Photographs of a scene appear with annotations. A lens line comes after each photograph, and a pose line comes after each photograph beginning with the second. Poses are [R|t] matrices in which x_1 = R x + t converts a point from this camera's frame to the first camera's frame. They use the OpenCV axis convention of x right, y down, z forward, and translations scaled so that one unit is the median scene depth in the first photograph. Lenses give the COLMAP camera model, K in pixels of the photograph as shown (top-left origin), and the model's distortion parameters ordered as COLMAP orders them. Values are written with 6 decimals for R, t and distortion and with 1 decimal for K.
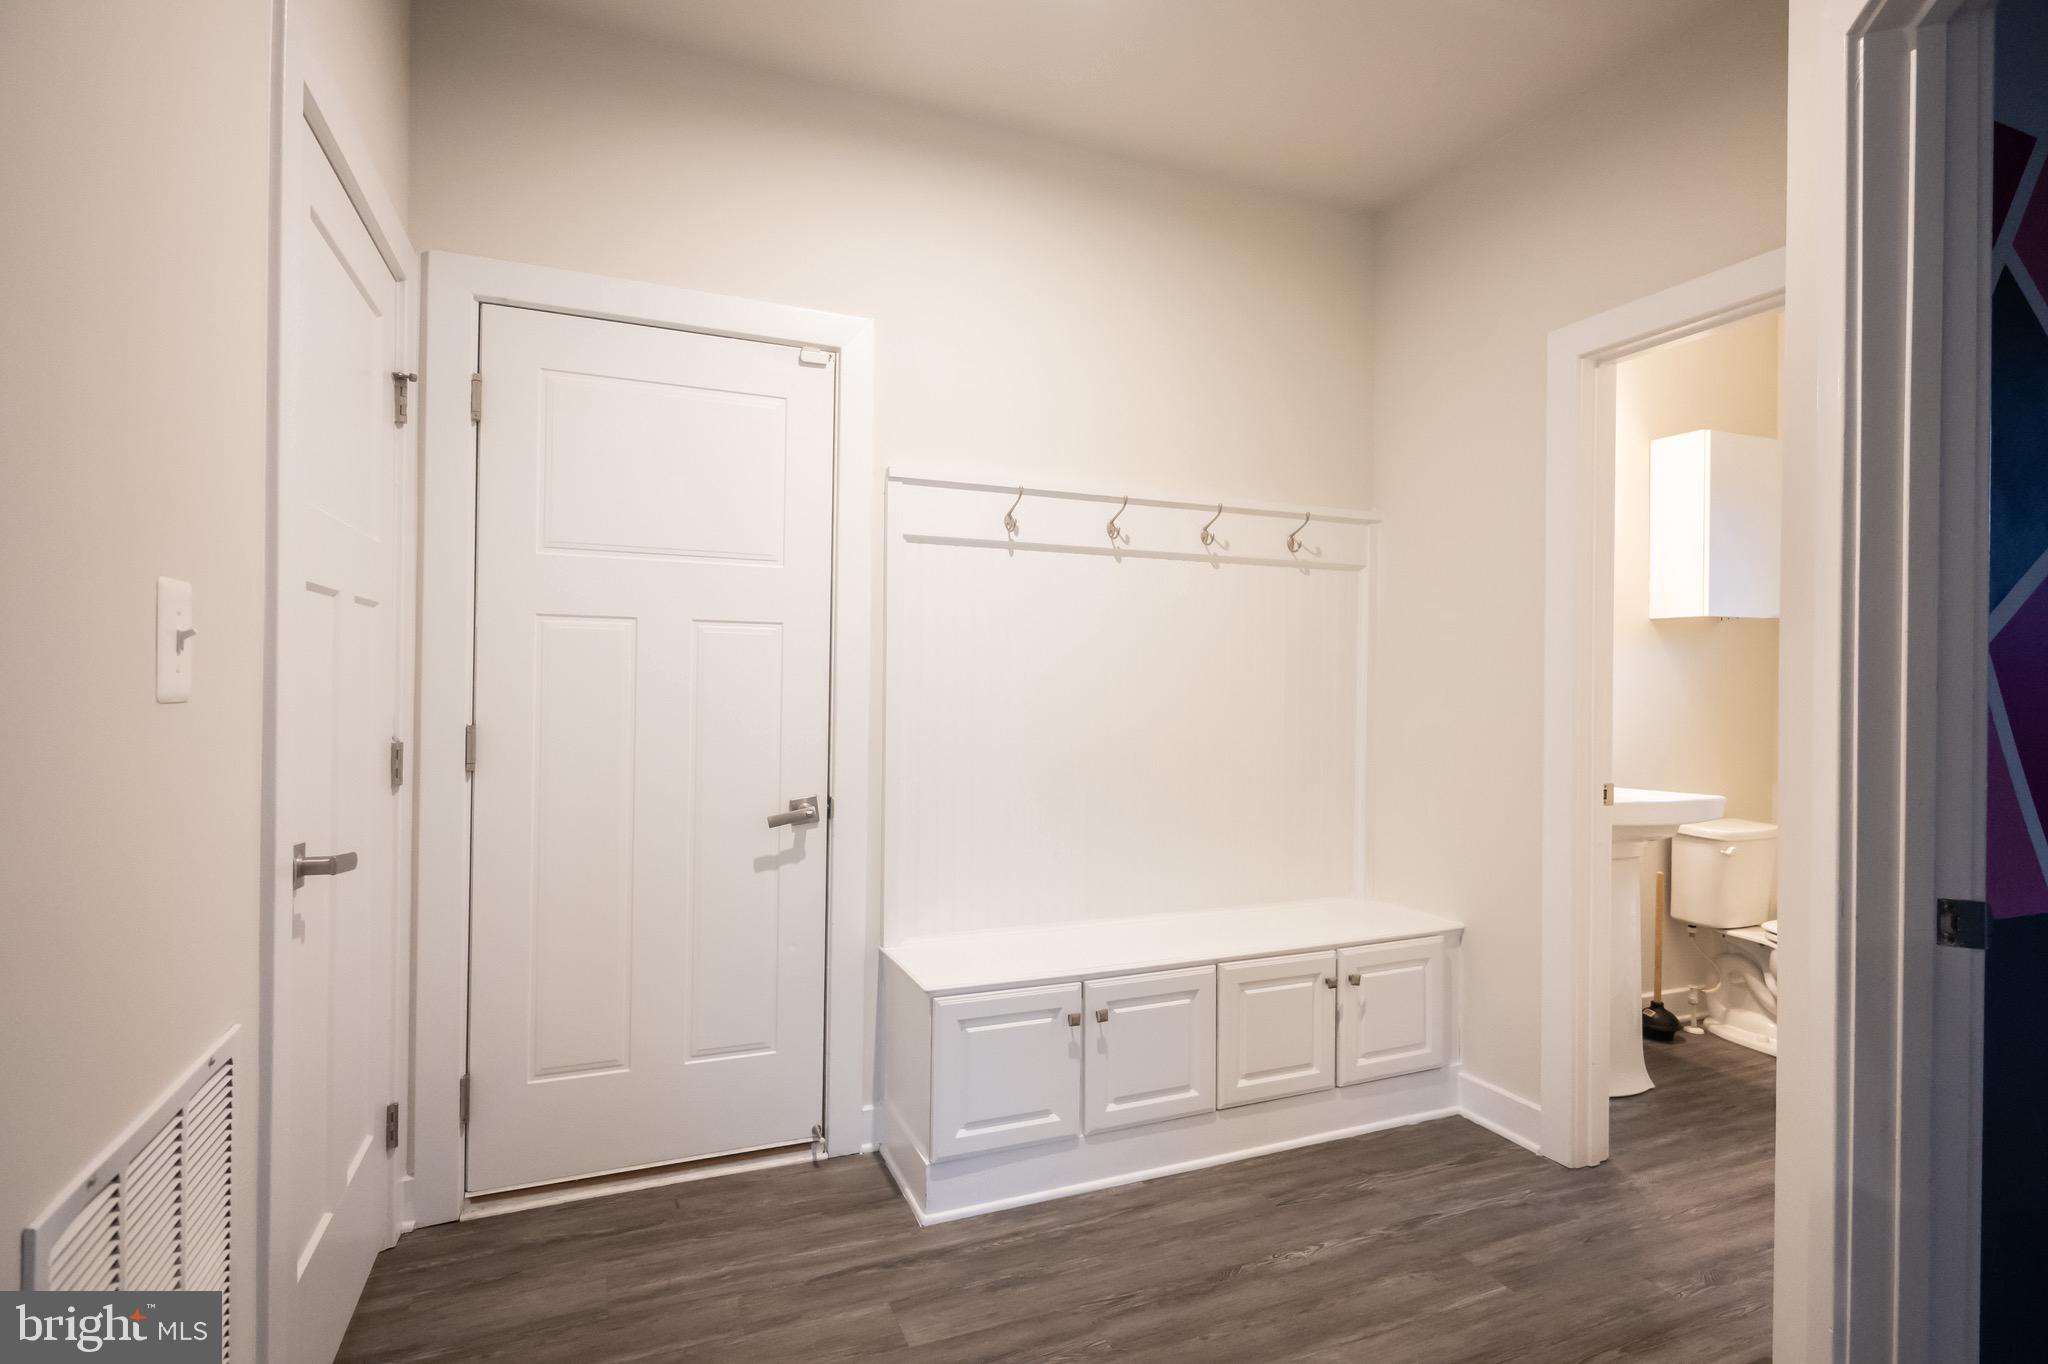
lens RADIAL K [[980.0, 0, 1019.8], [0, 980.0, 682.0], [0, 0, 1]] dist [-0.009233, -0.000015]
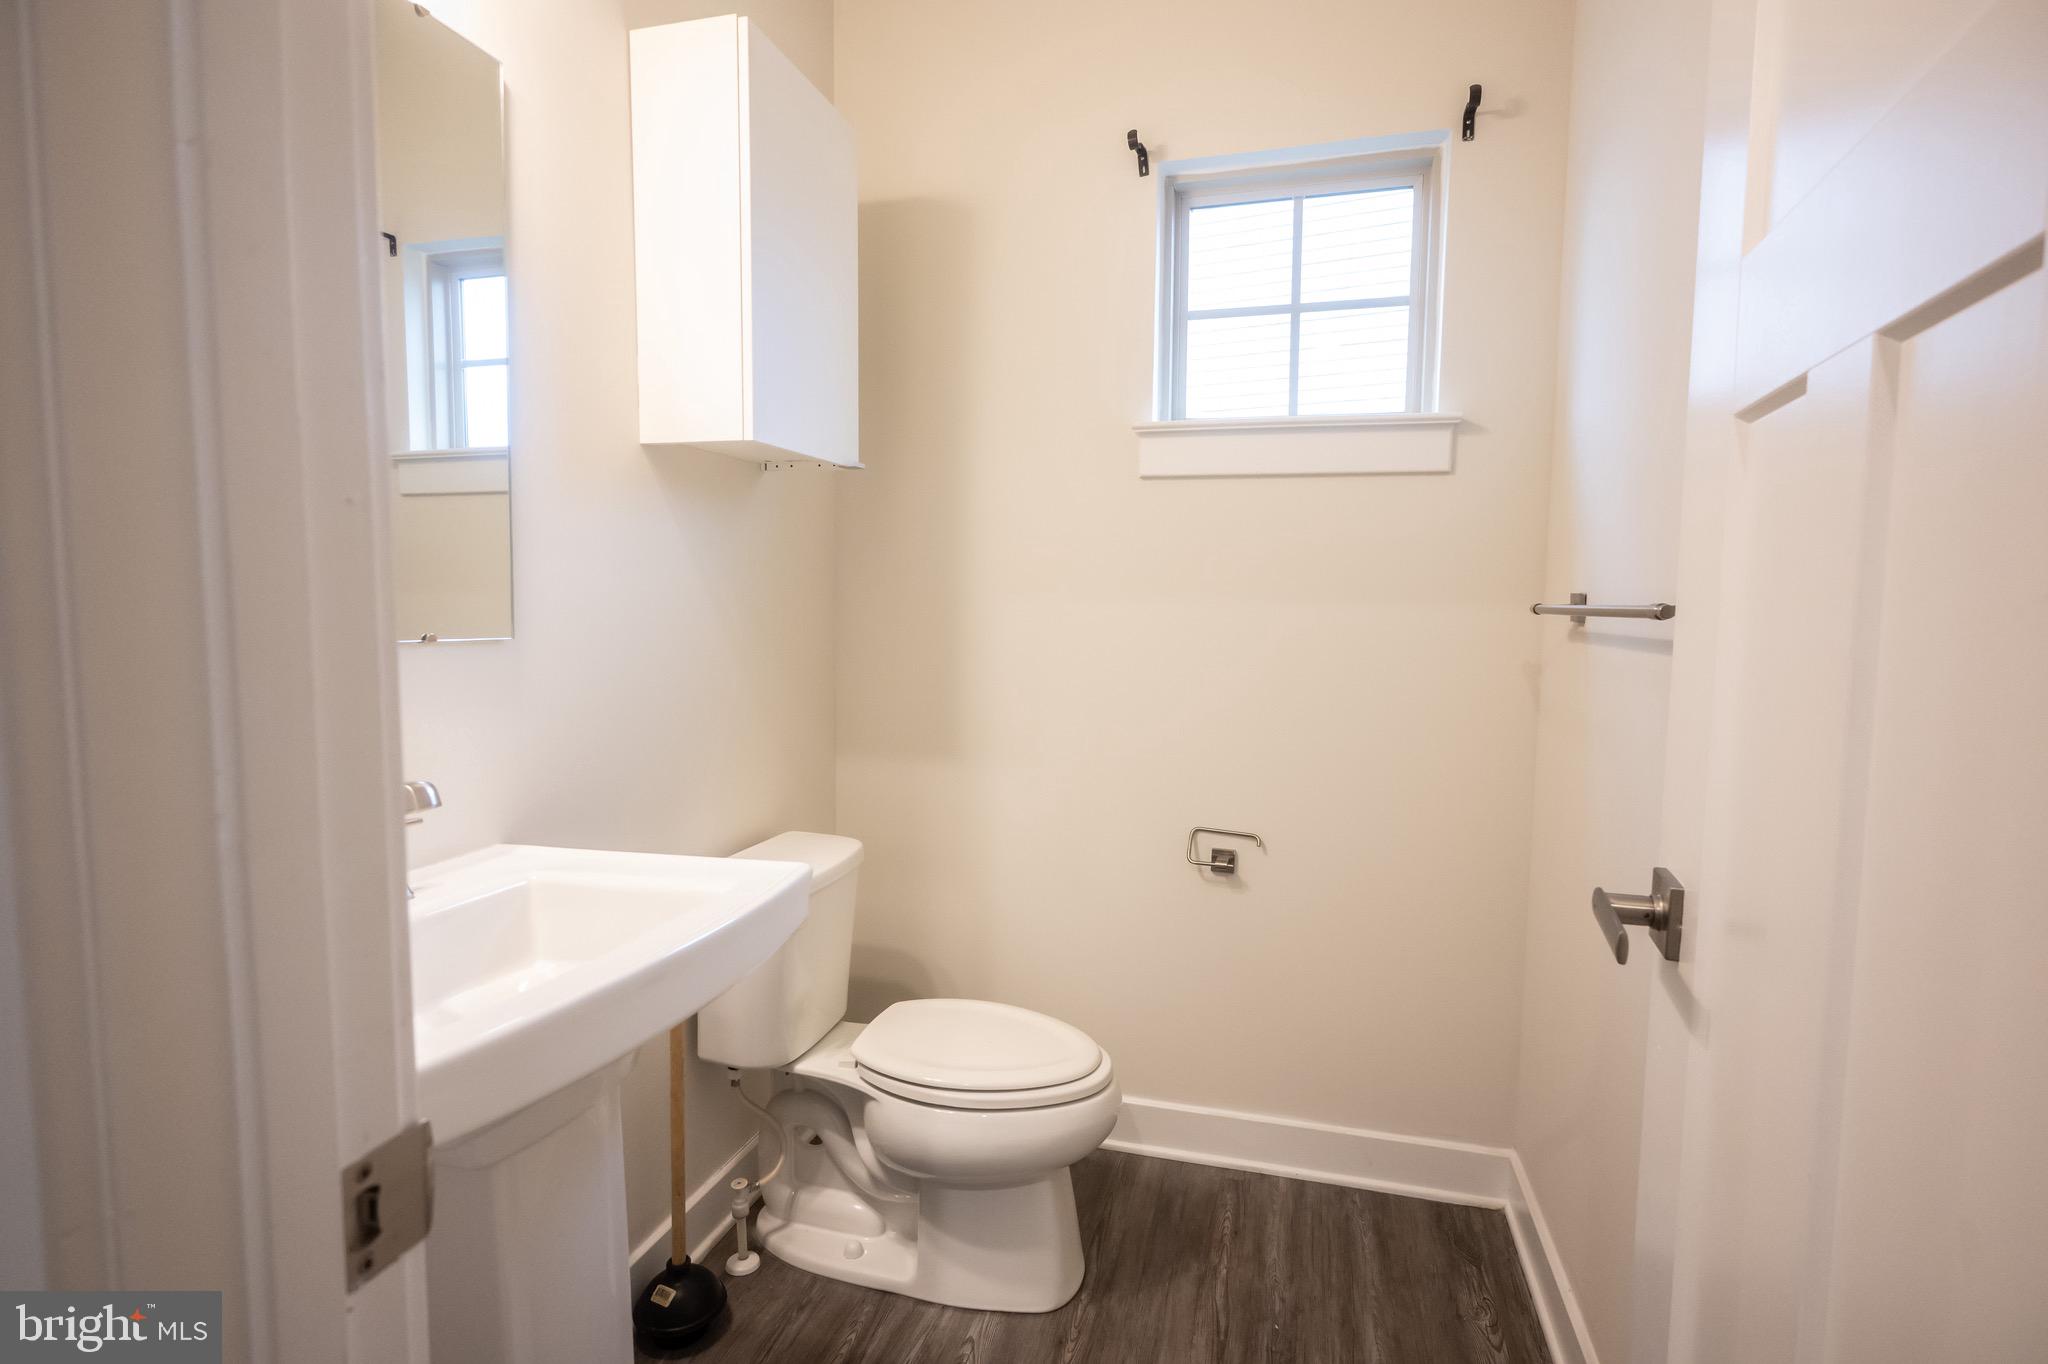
lens RADIAL K [[980.0, 0, 1019.8], [0, 980.0, 682.0], [0, 0, 1]] dist [-0.009233, -0.000015]
pose [[0.619333, -0.068007, 0.782178, 0.402466], [-0.005975, 0.995804, 0.091312, 0.005353], [-0.785106, -0.061226, 0.616328, 0.589534]]
